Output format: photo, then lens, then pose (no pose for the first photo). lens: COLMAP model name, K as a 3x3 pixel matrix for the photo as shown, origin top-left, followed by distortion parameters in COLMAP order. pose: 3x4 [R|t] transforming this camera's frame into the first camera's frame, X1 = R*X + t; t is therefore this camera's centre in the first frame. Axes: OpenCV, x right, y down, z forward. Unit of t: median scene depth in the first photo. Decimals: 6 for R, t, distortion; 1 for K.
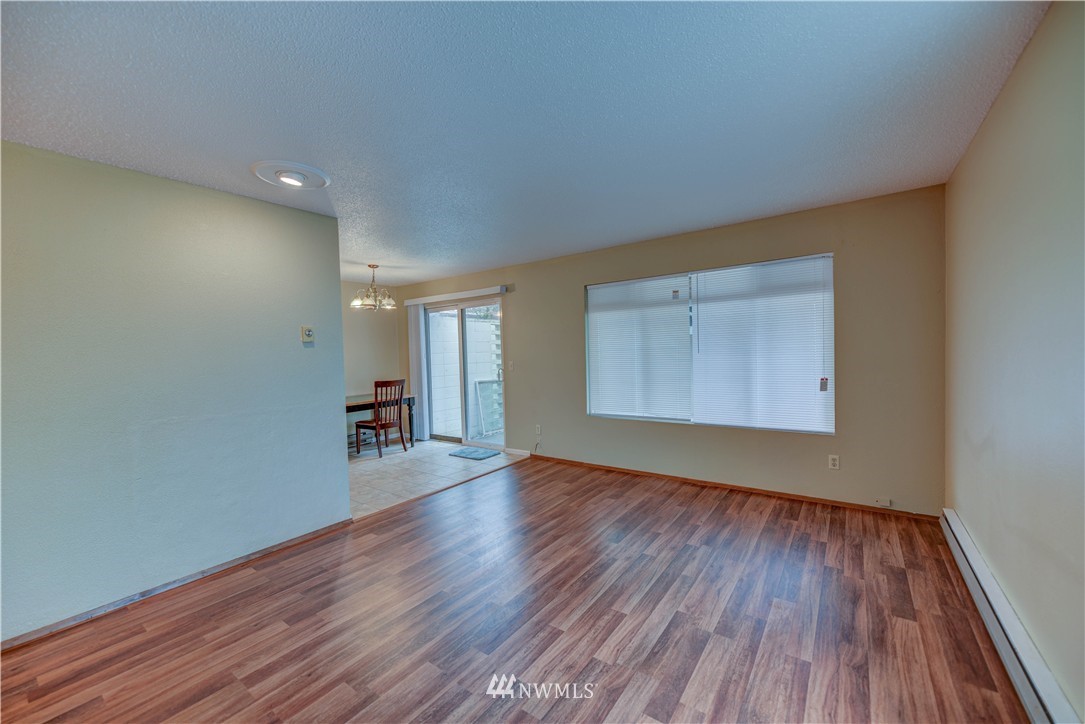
lens RADIAL K [[421.8, 0, 543.7], [0, 421.8, 363.7], [0, 0, 1]] dist [0.001652, 0.000037]
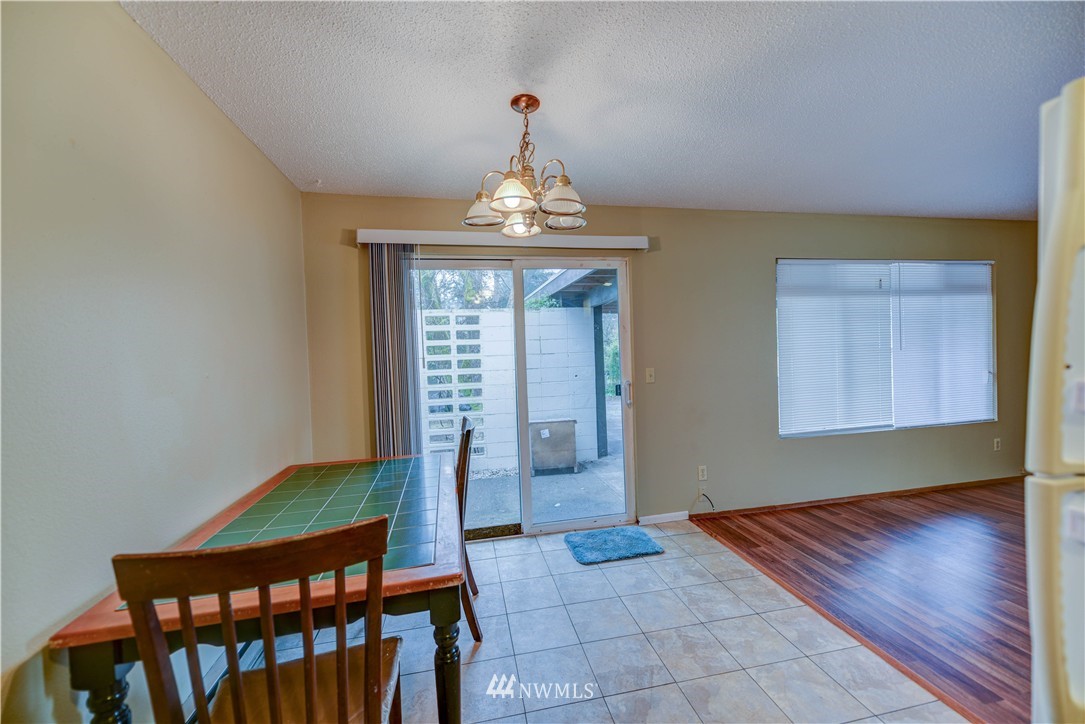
lens RADIAL K [[421.8, 0, 543.7], [0, 421.8, 363.7], [0, 0, 1]] dist [0.001652, 0.000037]
pose [[0.677194, -0.013475, 0.735681, -0.893264], [0.036774, 0.999203, -0.015549, -0.010936], [-0.734885, 0.037584, 0.677149, 1.025227]]
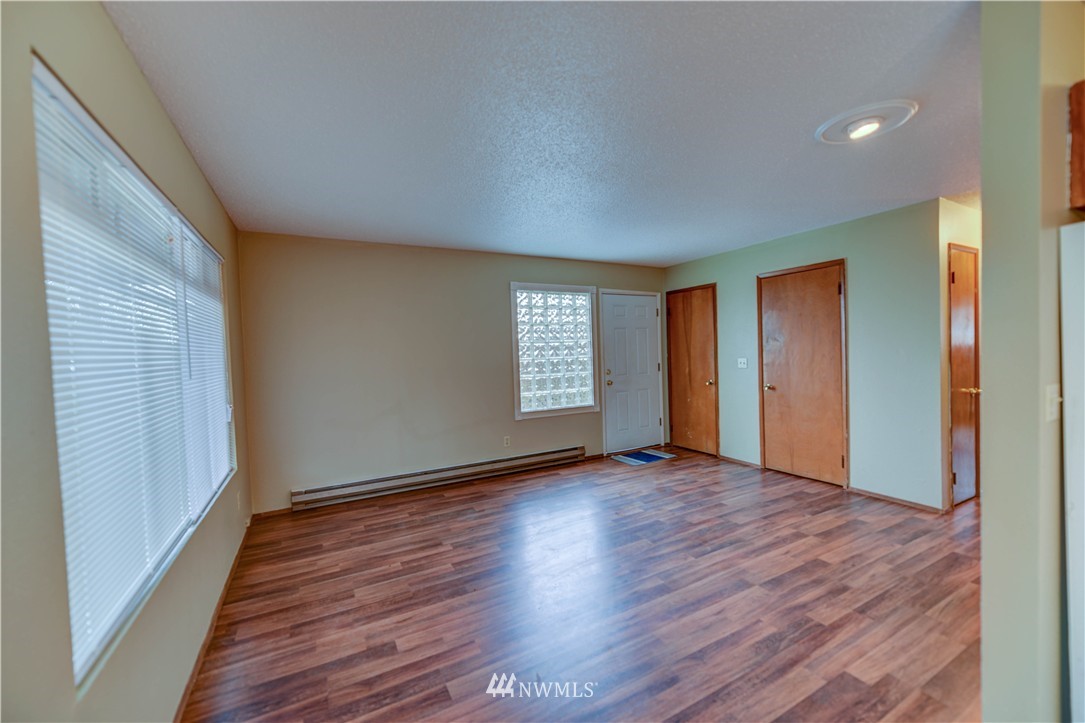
lens RADIAL K [[421.8, 0, 543.7], [0, 421.8, 363.2], [0, 0, 1]] dist [0.001652, 0.000037]
pose [[-0.900585, 0.046819, 0.432150, -0.246503], [0.072190, 0.996486, 0.042483, -0.037425], [-0.428643, 0.069456, -0.900800, 1.370123]]
